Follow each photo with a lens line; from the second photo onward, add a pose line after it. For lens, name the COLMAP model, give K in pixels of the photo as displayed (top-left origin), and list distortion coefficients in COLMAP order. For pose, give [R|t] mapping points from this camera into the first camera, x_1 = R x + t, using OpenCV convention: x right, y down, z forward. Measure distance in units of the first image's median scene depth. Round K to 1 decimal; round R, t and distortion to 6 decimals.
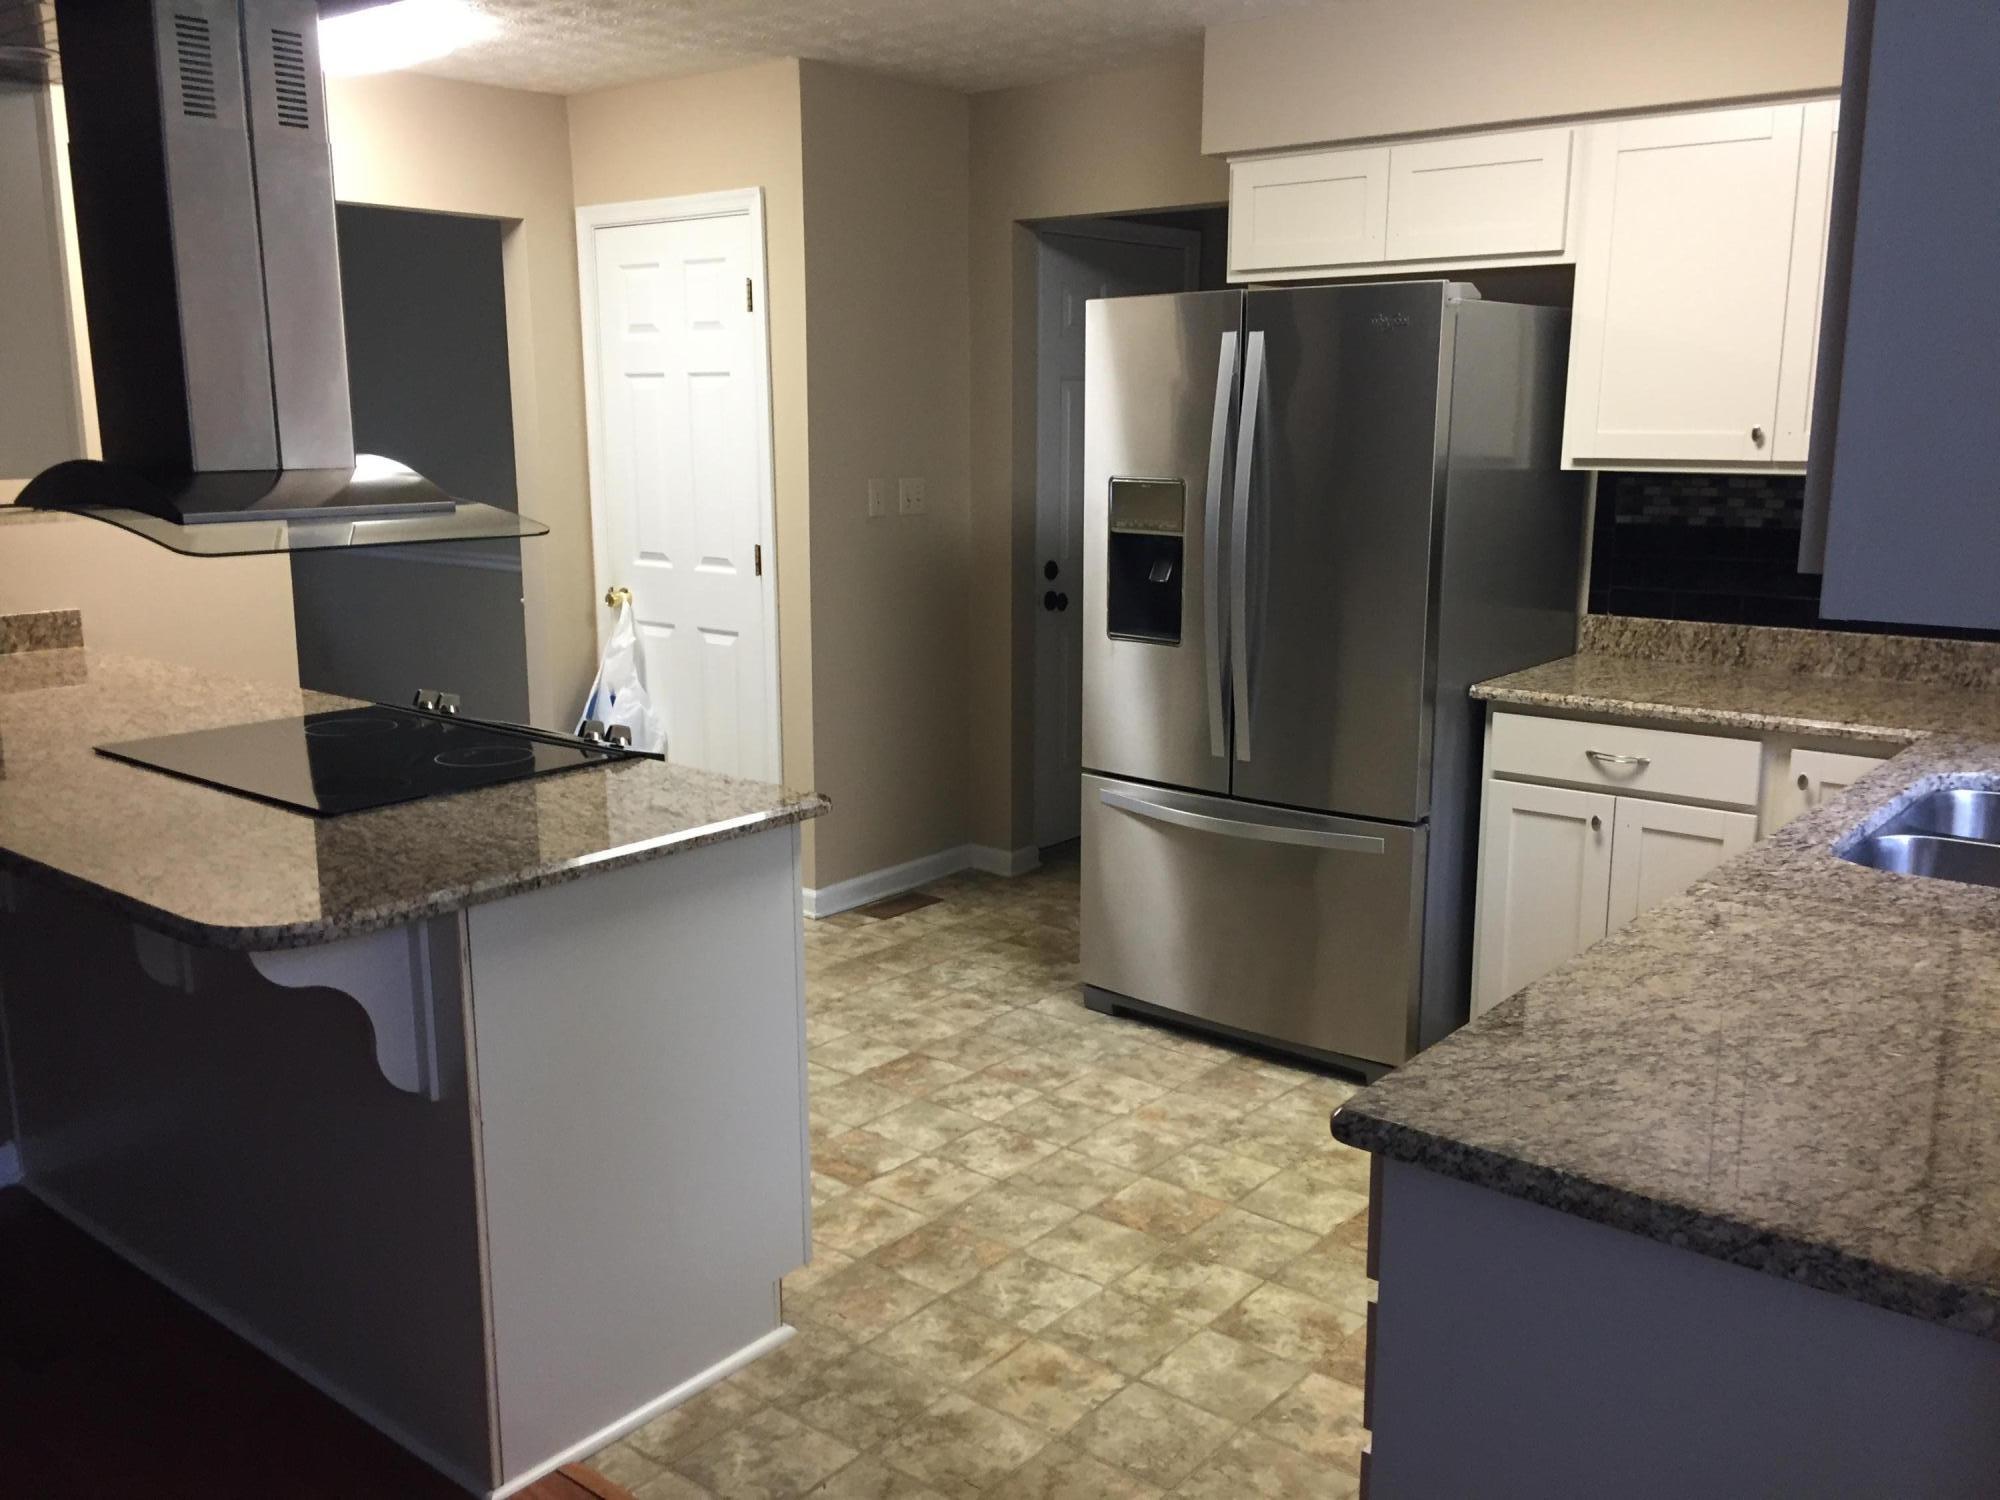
lens RADIAL K [[1738.3, 0, 1010.4], [0, 1738.3, 750.5], [0, 0, 1]] dist [0.085106, -0.073671]
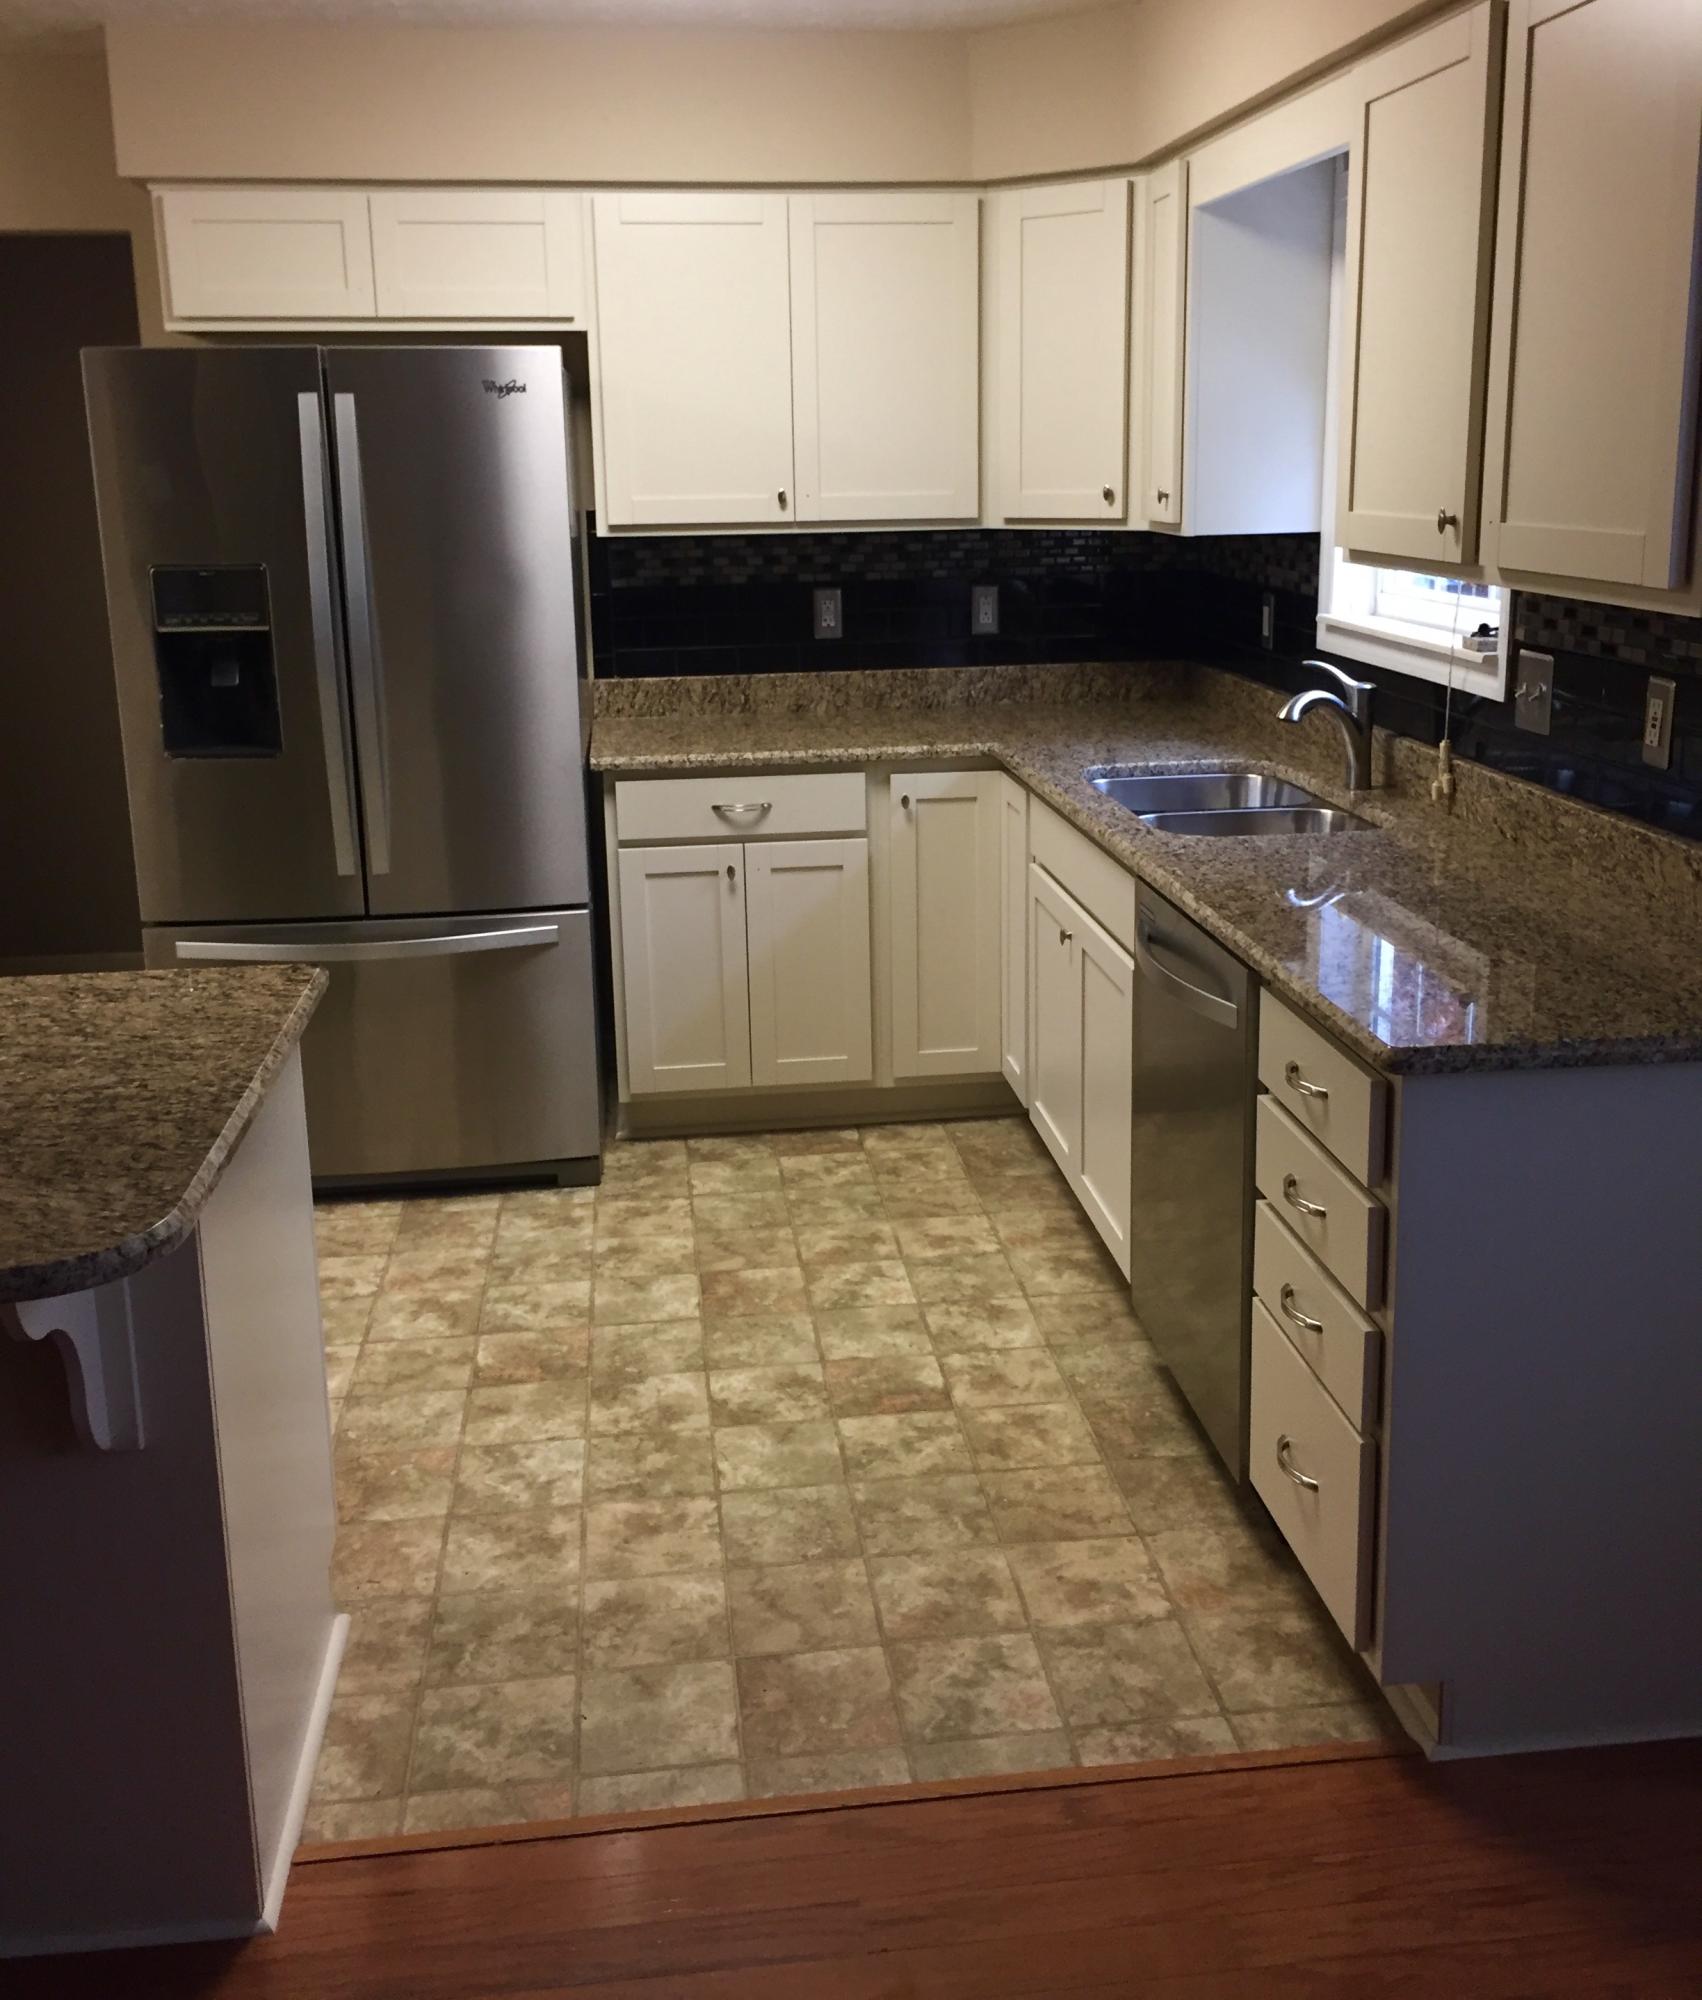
lens RADIAL K [[1925.4, 0, 939.3], [0, 1925.4, 860.4], [0, 0, 1]] dist [0.050380, 0.000000]
pose [[0.685155, -0.164382, 0.709606, -0.411701], [0.158101, 0.984539, 0.075418, -0.033990], [-0.711032, 0.060516, 0.700550, 0.112107]]
